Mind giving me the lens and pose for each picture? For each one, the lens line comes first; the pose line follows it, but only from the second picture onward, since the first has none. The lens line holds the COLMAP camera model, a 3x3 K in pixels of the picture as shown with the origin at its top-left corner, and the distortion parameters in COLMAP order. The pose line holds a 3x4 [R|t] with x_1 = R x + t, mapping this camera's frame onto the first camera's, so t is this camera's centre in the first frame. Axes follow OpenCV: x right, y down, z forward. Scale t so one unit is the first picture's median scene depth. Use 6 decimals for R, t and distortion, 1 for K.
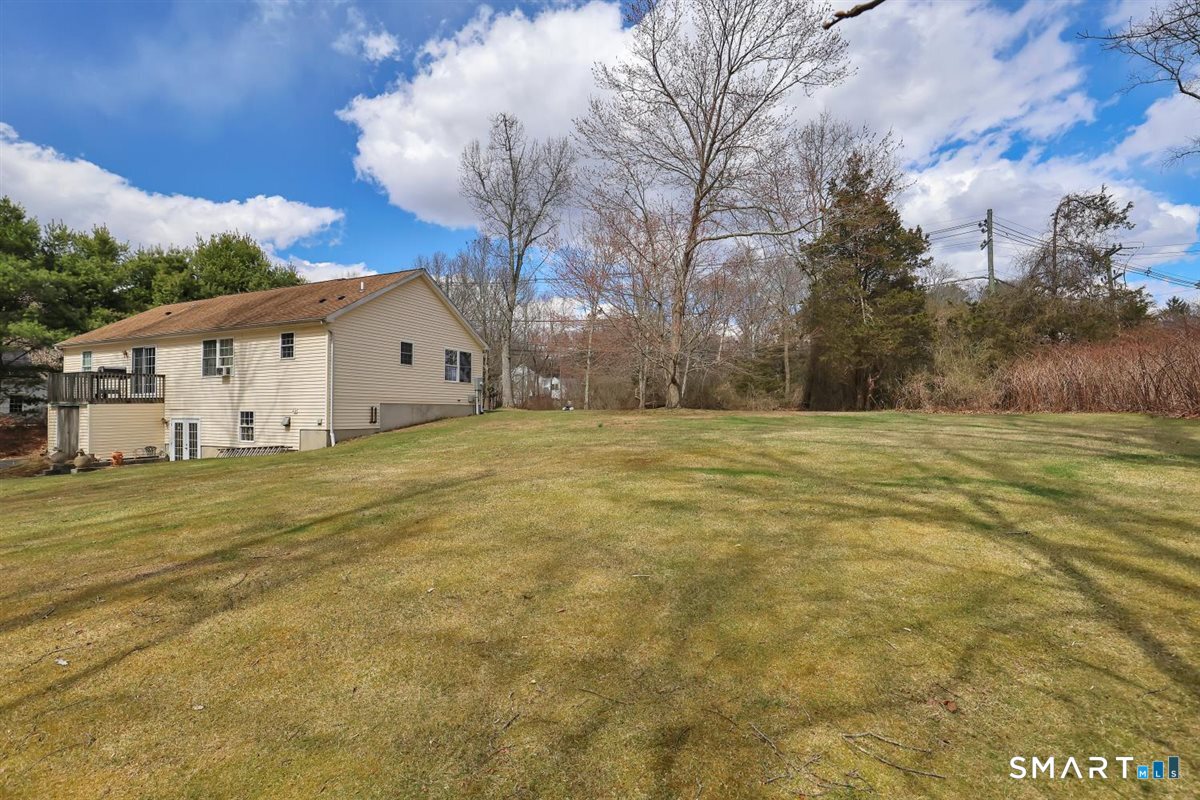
lens RADIAL K [[550.3, 0, 607.9], [0, 550.3, 403.6], [0, 0, 1]] dist [-0.032547, 0.006058]
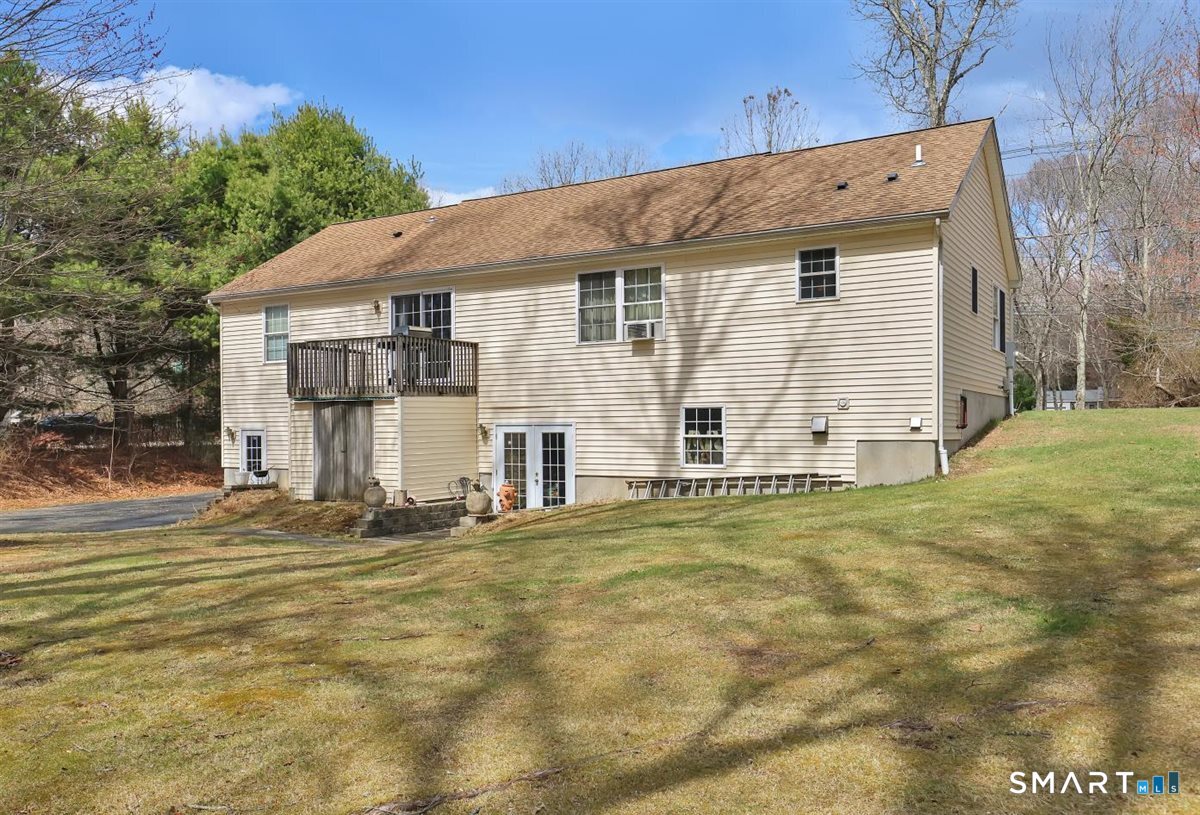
lens RADIAL K [[980.1, 0, 590.7], [0, 980.1, 418.2], [0, 0, 1]] dist [0.006796, -0.002590]
pose [[0.990717, -0.008083, -0.135697, -0.638232], [0.007953, 0.999967, -0.001505, 0.024929], [0.135705, 0.000412, 0.990749, 0.071298]]
